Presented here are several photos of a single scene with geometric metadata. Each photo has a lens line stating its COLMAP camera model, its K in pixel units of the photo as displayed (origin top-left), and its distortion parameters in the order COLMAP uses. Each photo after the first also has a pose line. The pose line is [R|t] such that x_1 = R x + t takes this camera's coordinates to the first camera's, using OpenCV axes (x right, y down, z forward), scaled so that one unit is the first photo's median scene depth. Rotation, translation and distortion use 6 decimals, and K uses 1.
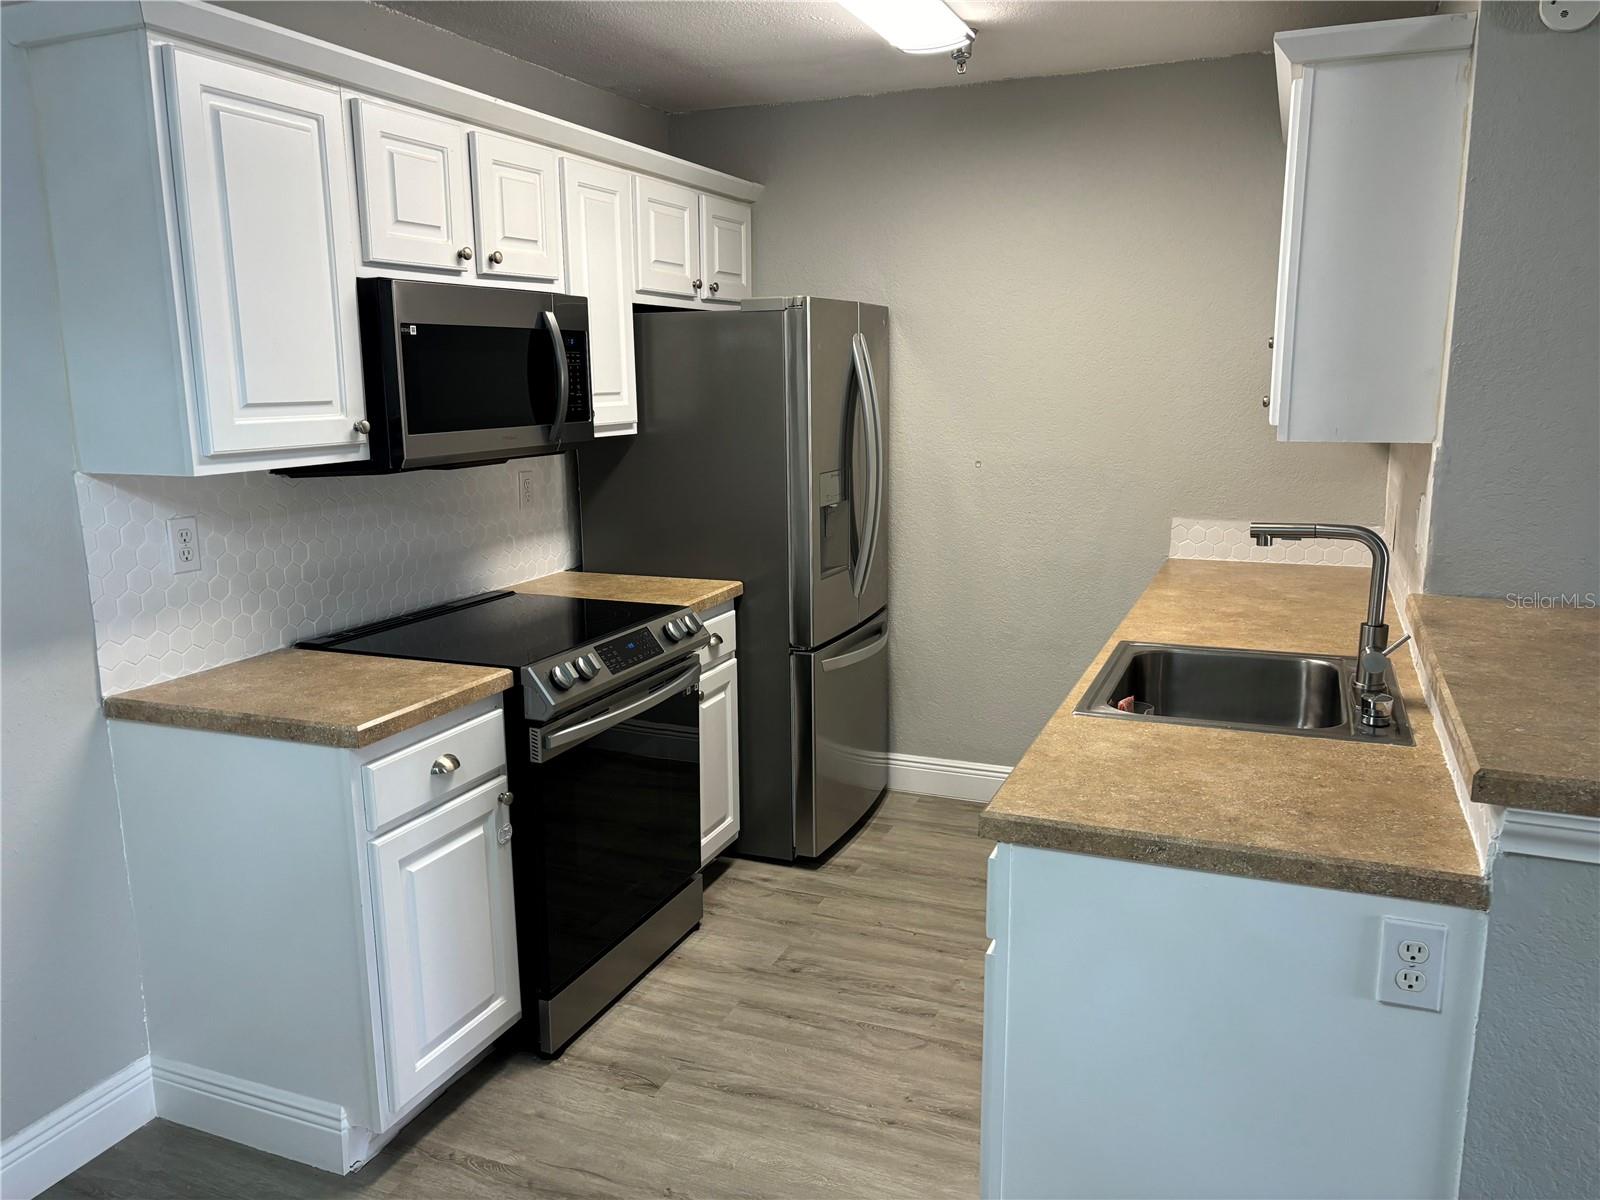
lens RADIAL K [[1220.9, 0, 790.5], [0, 1220.9, 604.0], [0, 0, 1]] dist [0.028014, -0.037397]
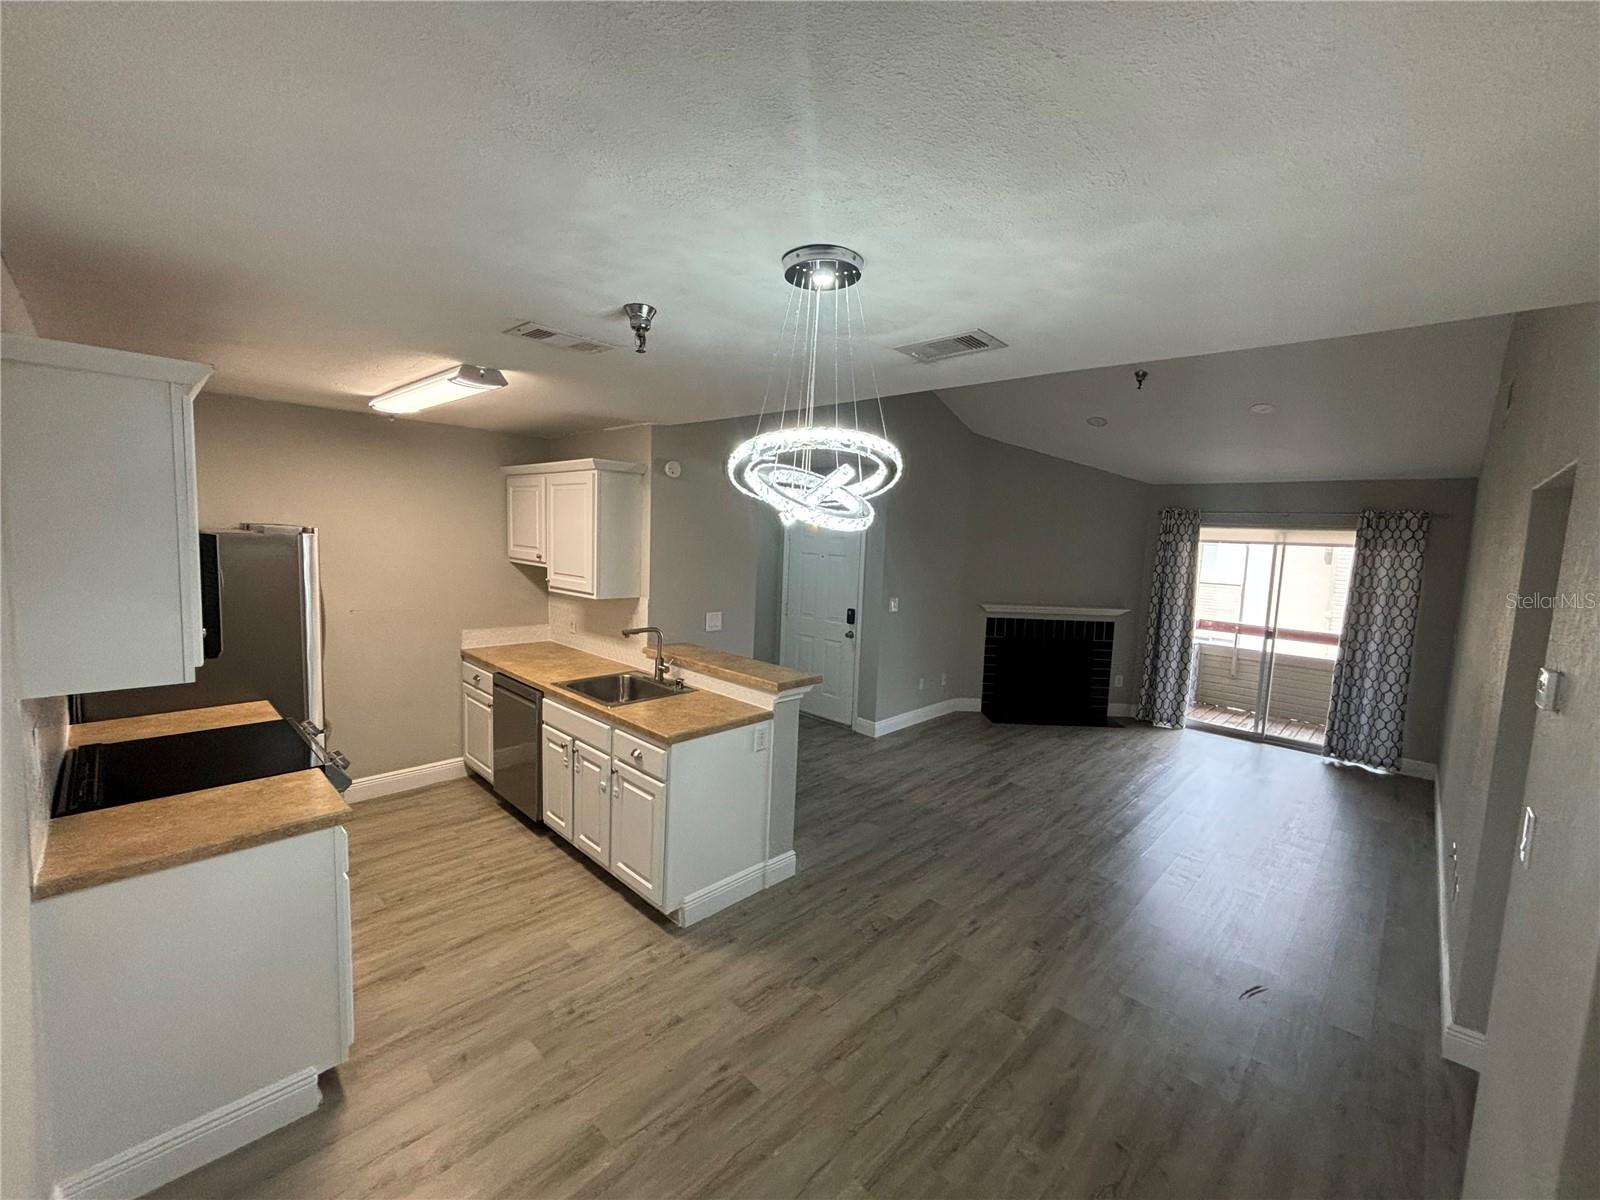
lens RADIAL K [[655.9, 0, 801.8], [0, 655.9, 590.0], [0, 0, 1]] dist [-0.007474, 0.000354]
pose [[0.353637, -0.055870, 0.933713, -0.864250], [0.135613, 0.990730, 0.007919, -0.110126], [-0.925500, 0.123823, 0.357936, 0.051258]]
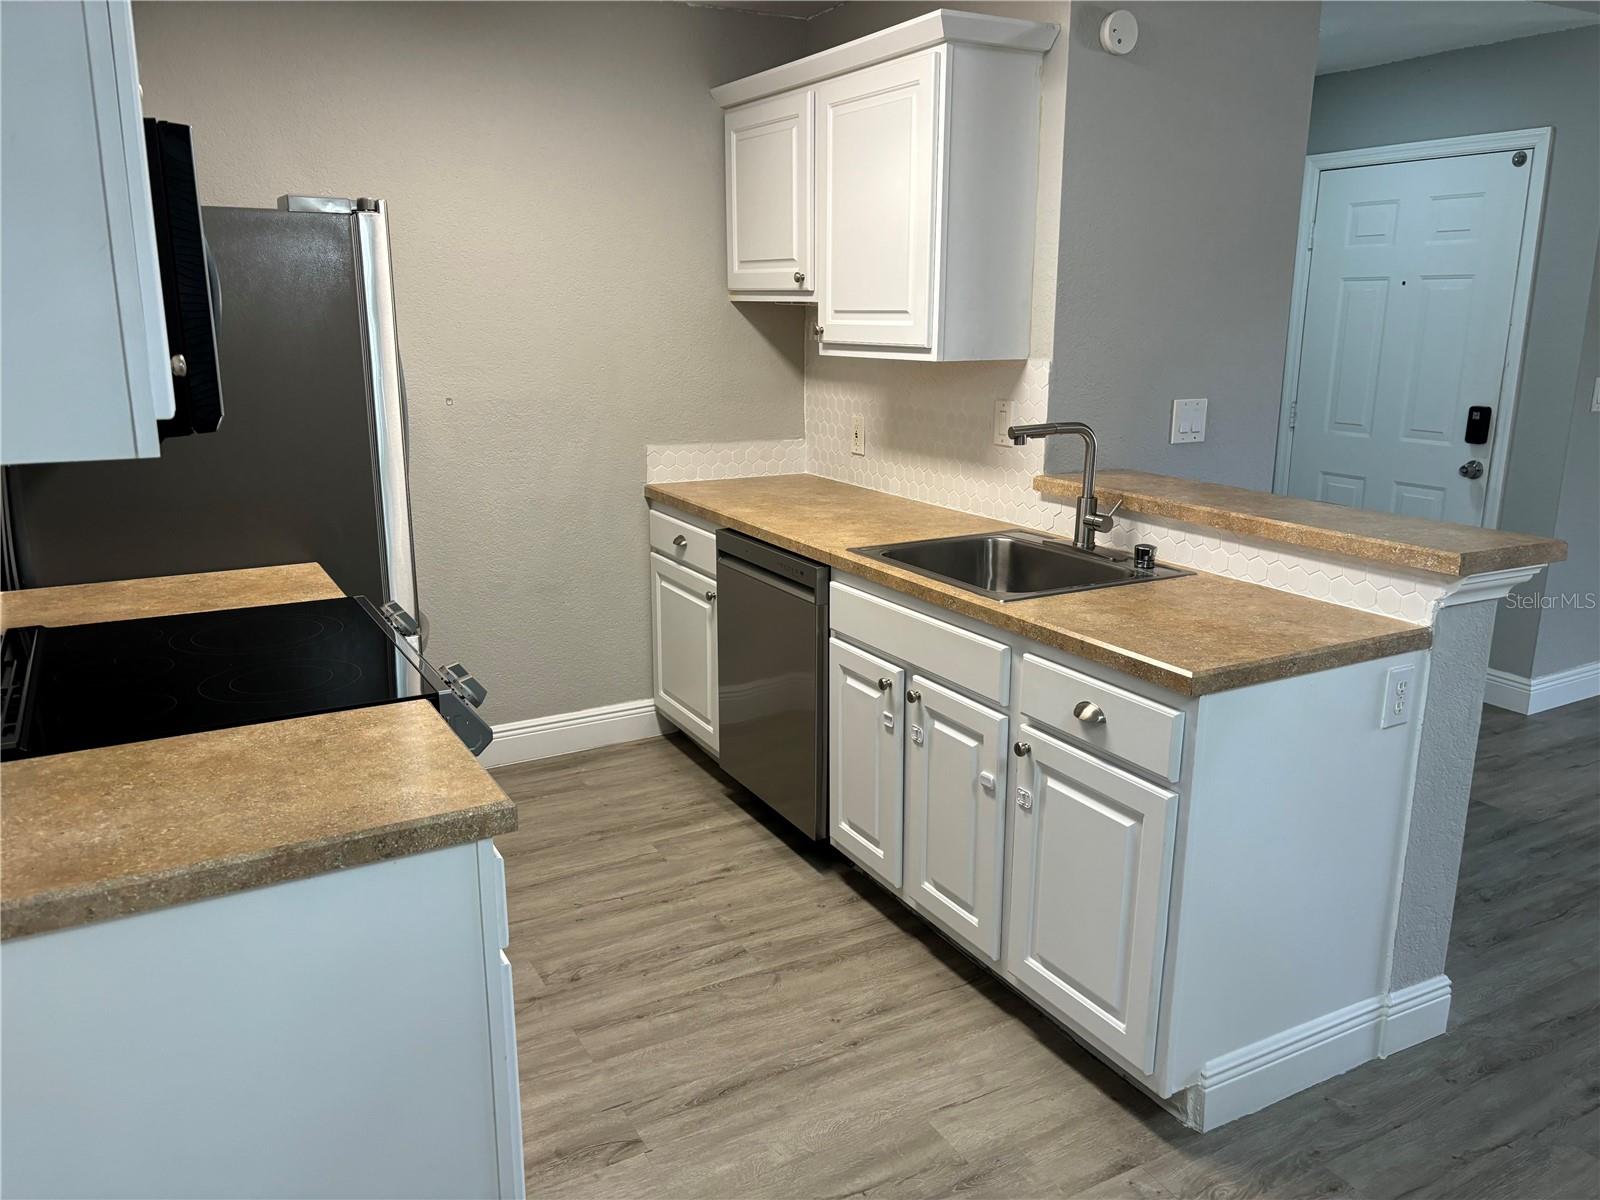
lens RADIAL K [[1220.9, 0, 802.4], [0, 1220.9, 594.2], [0, 0, 1]] dist [0.028014, -0.037397]
pose [[0.614976, -0.168408, 0.770352, -0.684128], [0.139229, 0.984770, 0.104134, -0.055634], [-0.776157, 0.043216, 0.629057, 0.393115]]
